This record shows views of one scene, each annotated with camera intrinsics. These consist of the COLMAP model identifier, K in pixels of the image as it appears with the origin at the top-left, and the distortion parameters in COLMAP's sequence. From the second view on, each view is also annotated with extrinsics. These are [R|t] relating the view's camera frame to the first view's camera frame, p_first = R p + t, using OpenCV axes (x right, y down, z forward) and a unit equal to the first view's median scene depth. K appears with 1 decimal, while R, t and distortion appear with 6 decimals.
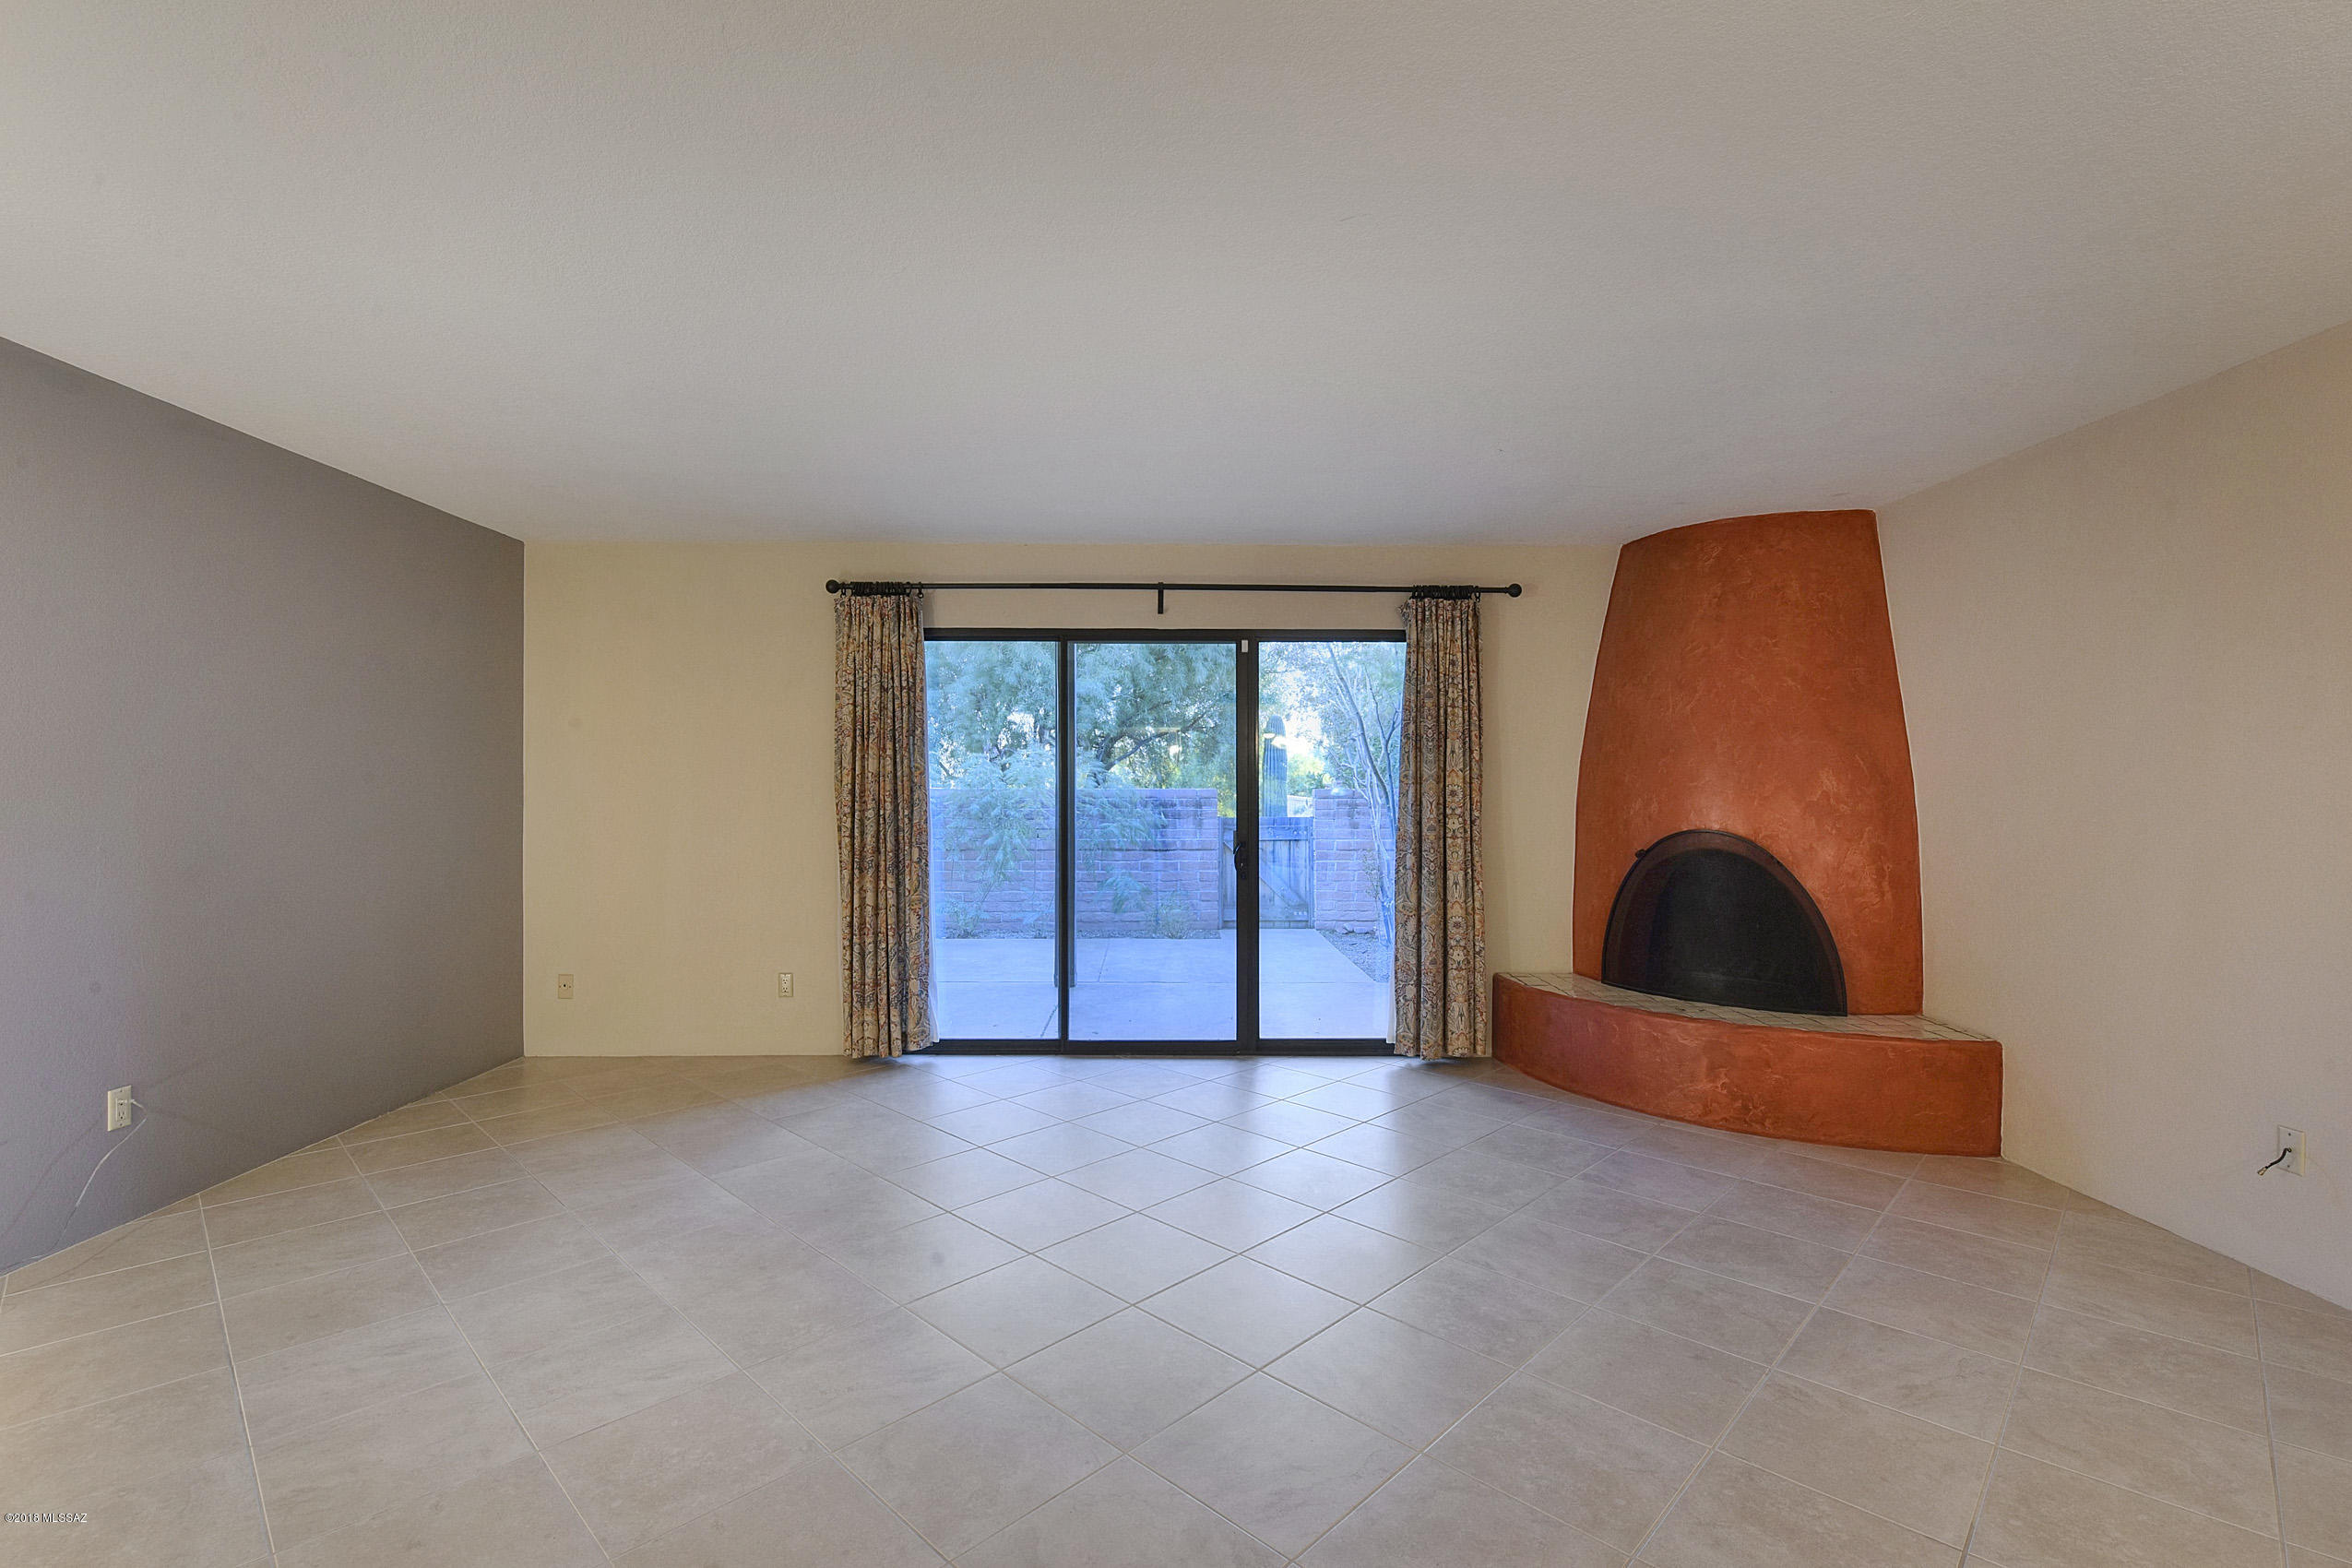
lens RADIAL K [[1040.0, 0, 1168.2], [0, 1040.0, 785.3], [0, 0, 1]] dist [-0.002011, -0.008842]
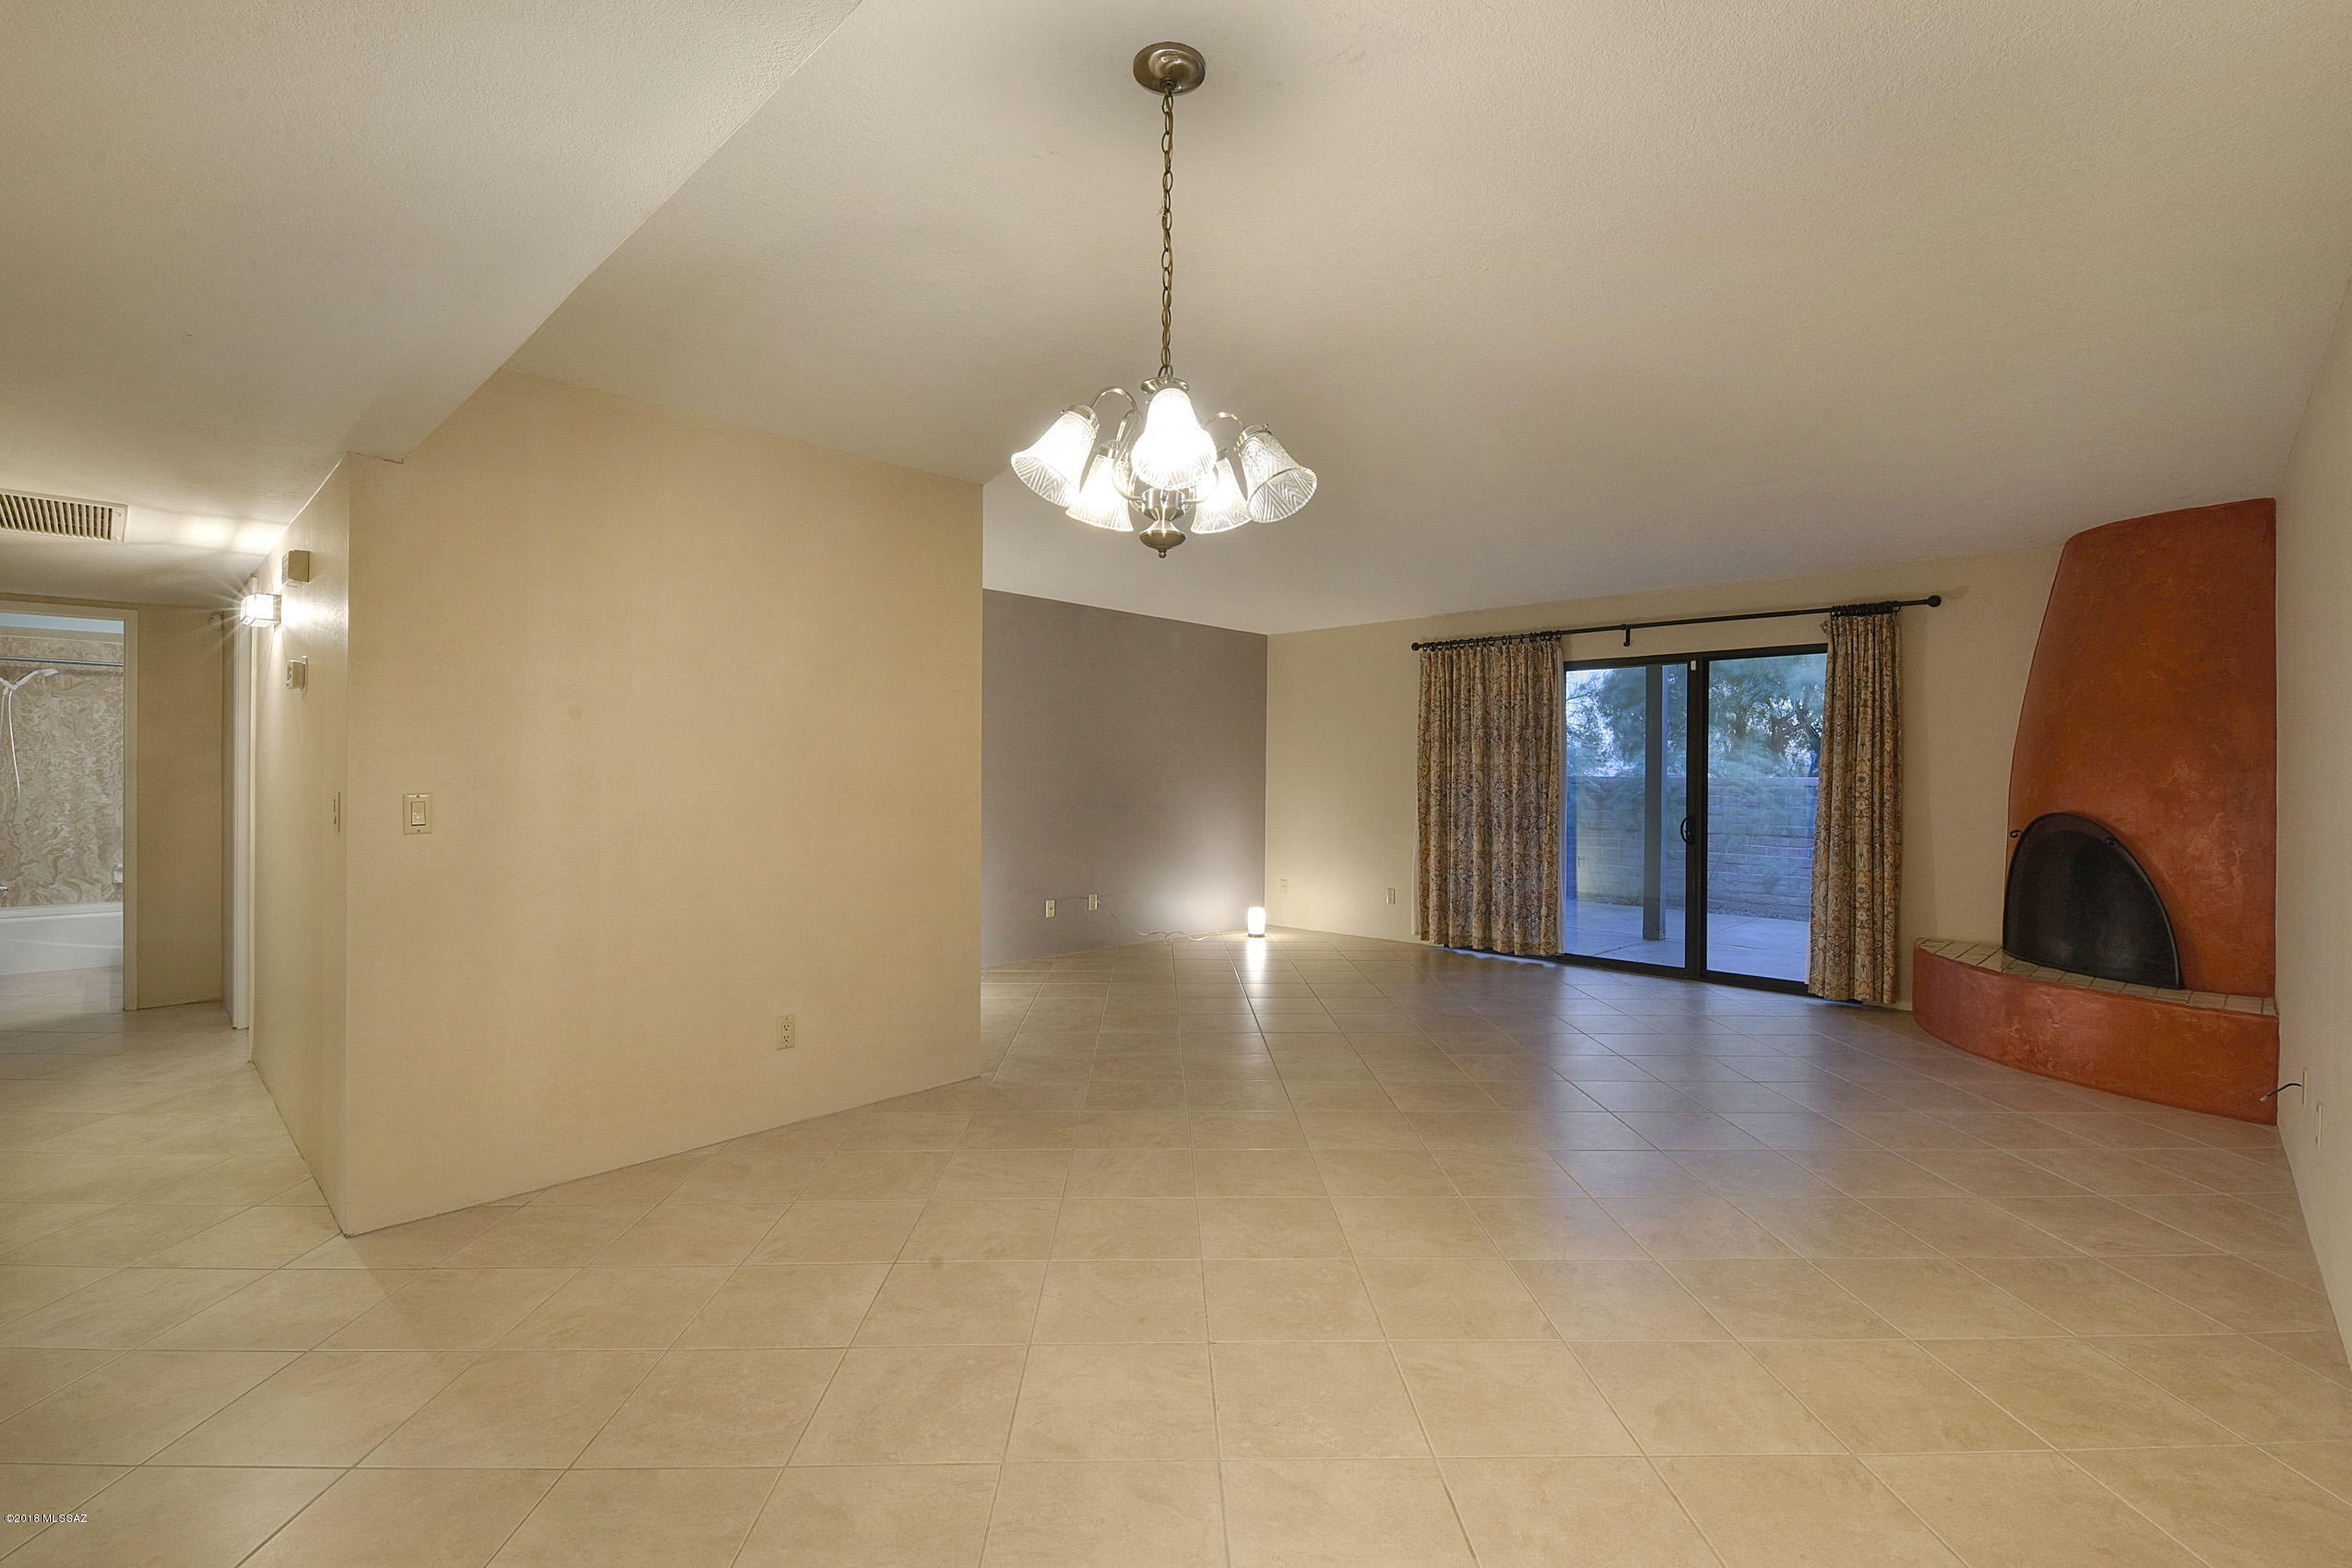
lens RADIAL K [[1058.5, 0, 1175.3], [0, 1058.5, 772.7], [0, 0, 1]] dist [-0.000705, -0.011283]
pose [[0.706327, 0.002196, -0.707883, 0.569194], [-0.005354, 0.999983, -0.002240, 0.006764], [0.707866, 0.005372, 0.706327, -0.404247]]
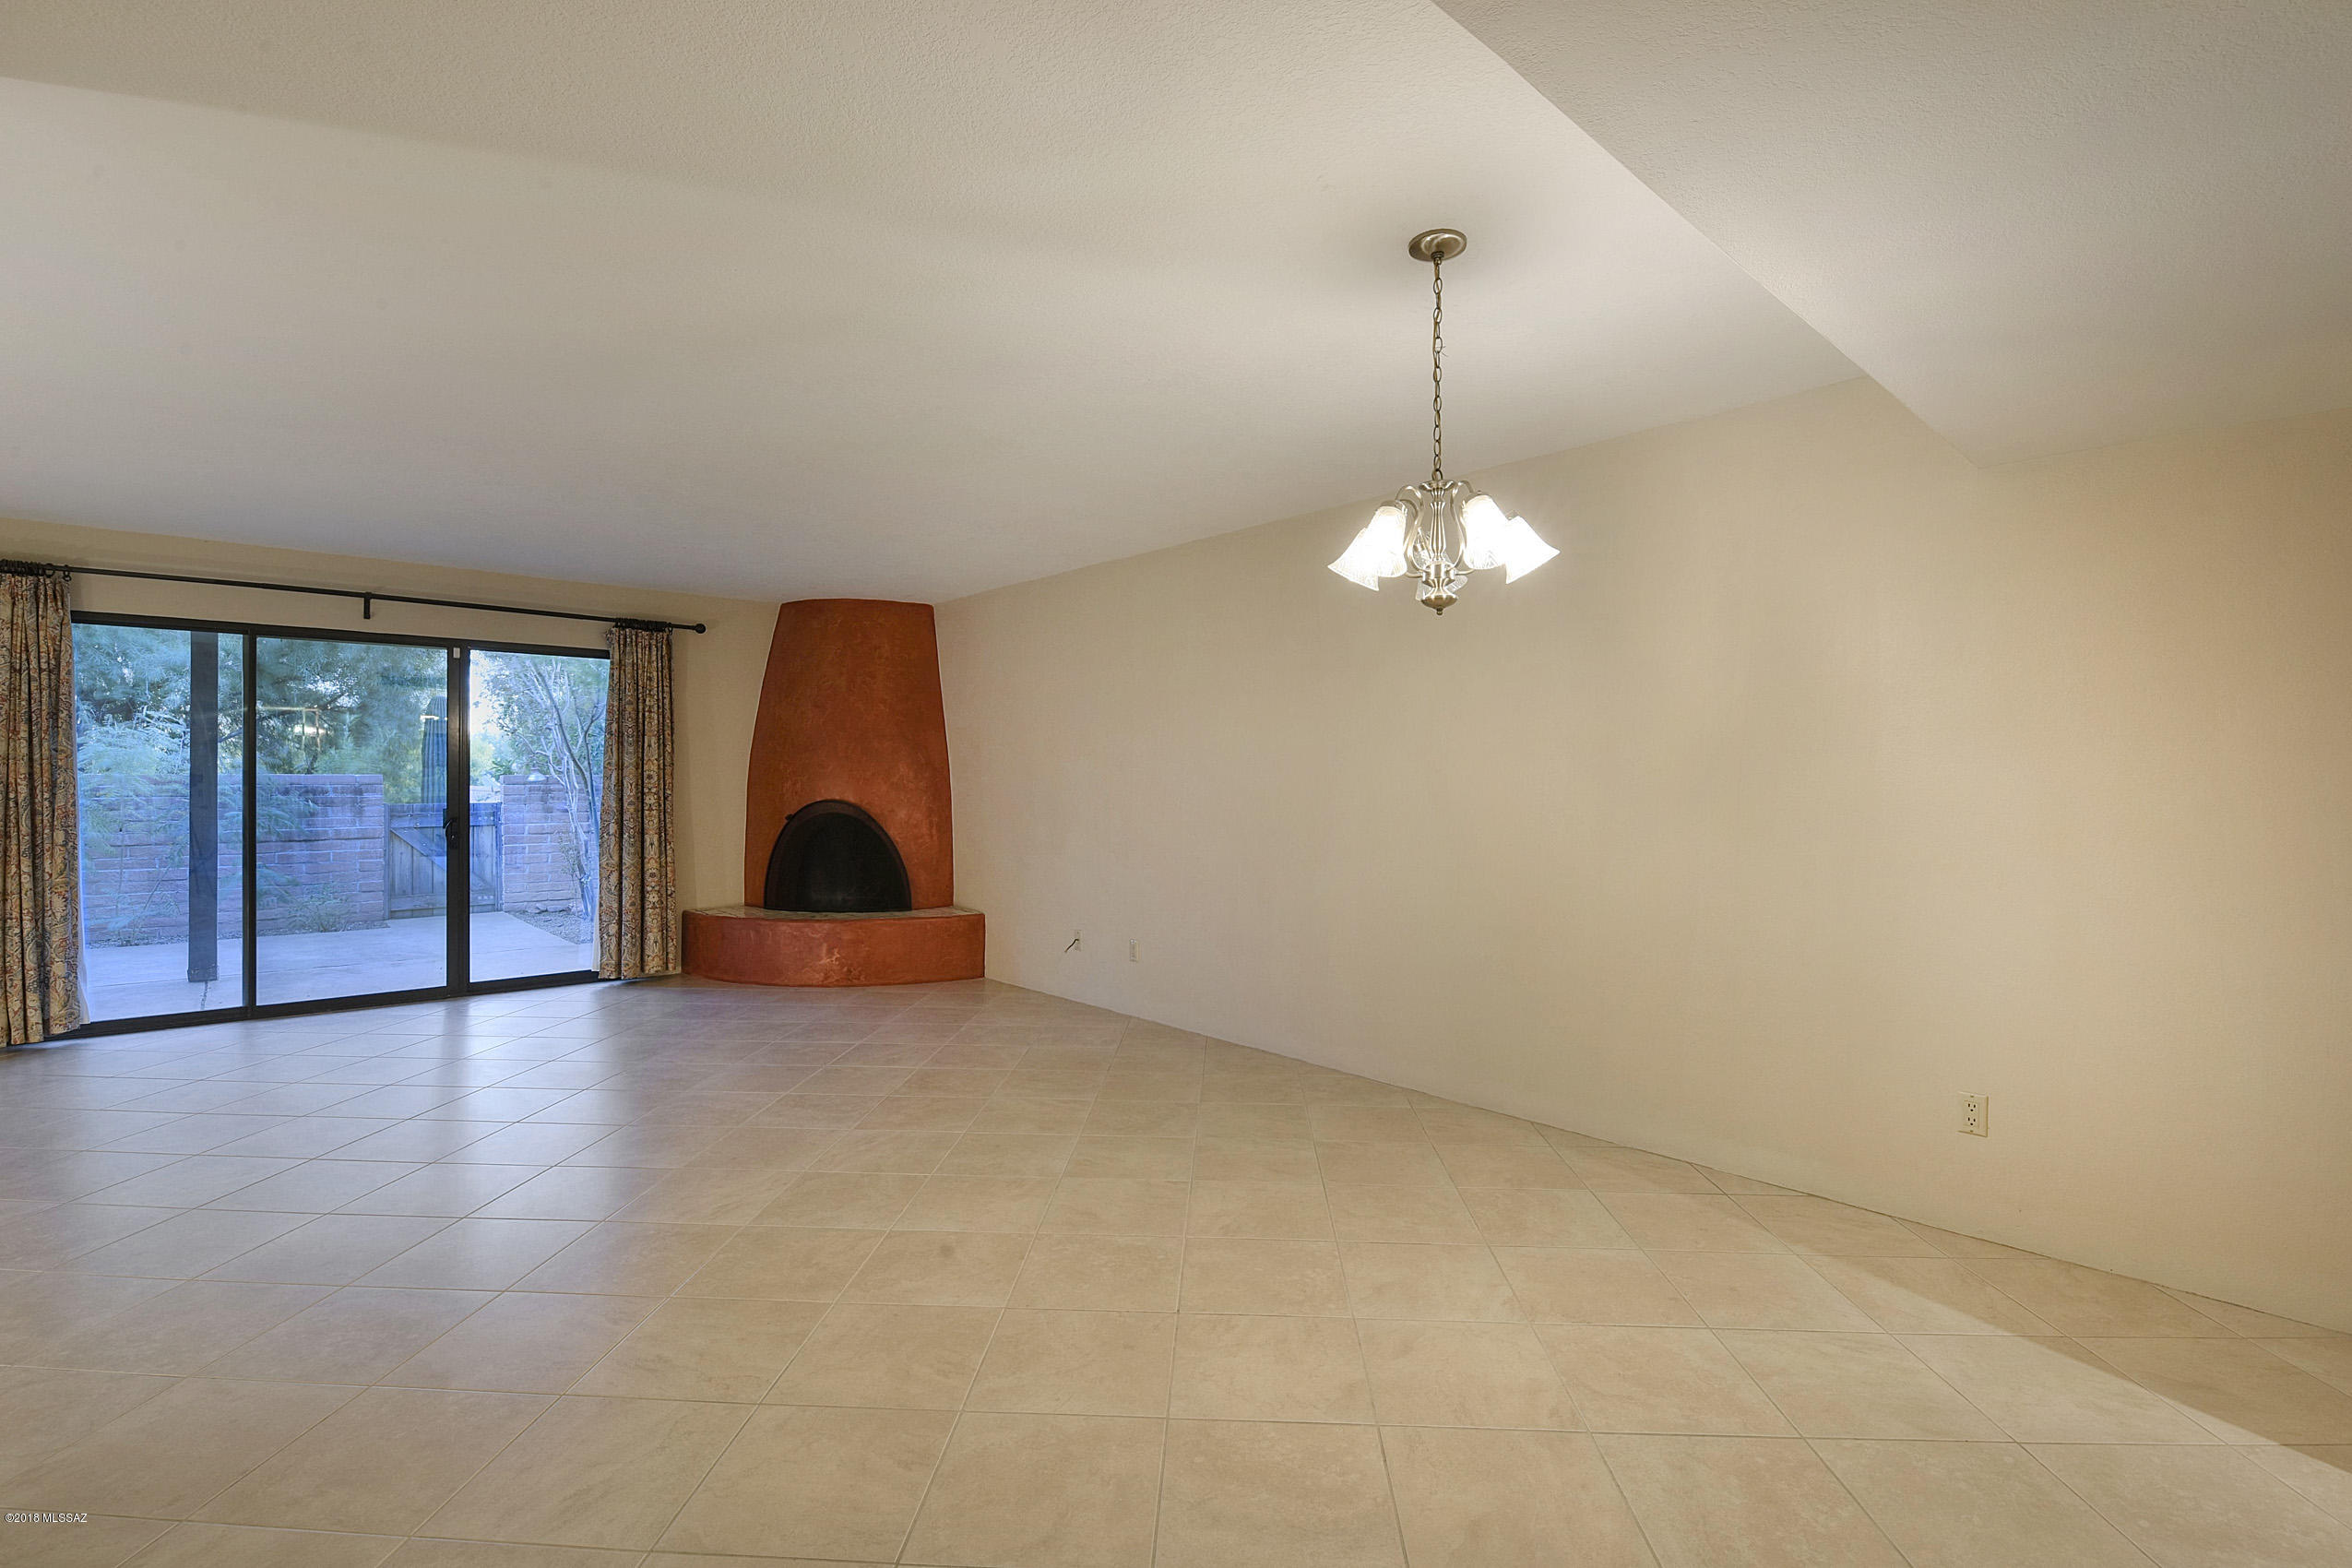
lens RADIAL K [[983.2, 0, 1202.1], [0, 983.2, 776.4], [0, 0, 1]] dist [0.013089, -0.022983]
pose [[0.714197, 0.002273, 0.699941, -0.103882], [-0.003577, 0.999994, 0.000402, 0.004174], [-0.699936, -0.002791, 0.714200, -0.396989]]
